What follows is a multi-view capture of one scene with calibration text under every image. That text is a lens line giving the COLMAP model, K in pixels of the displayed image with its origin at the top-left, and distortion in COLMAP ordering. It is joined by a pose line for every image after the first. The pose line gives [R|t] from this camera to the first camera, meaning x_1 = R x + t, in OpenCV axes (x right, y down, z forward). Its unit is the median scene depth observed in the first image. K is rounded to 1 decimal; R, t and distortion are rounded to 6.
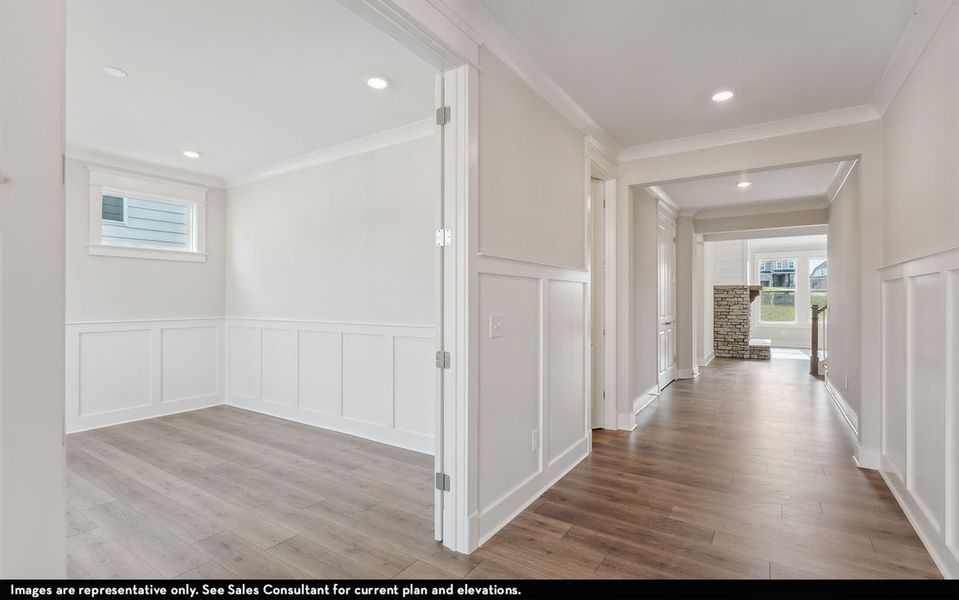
lens RADIAL K [[445.5, 0, 477.3], [0, 445.5, 298.6], [0, 0, 1]] dist [-0.005507, 0.001780]
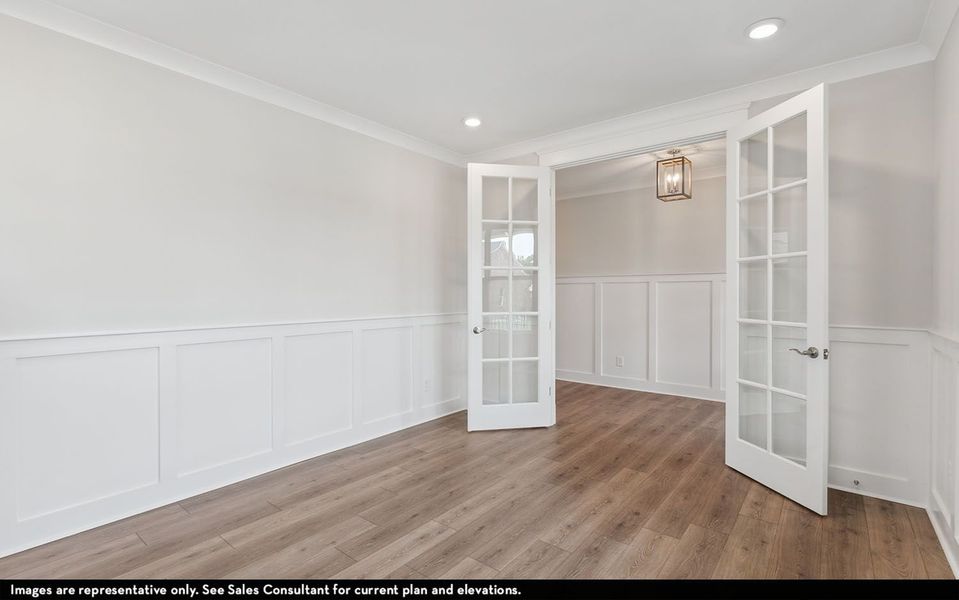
lens RADIAL K [[445.5, 0, 478.8], [0, 445.5, 297.9], [0, 0, 1]] dist [-0.005507, 0.001780]
pose [[0.079037, -0.007146, 0.996846, -1.281066], [-0.002725, 0.999969, 0.007385, 0.010595], [-0.996868, -0.003300, 0.079015, 0.764030]]
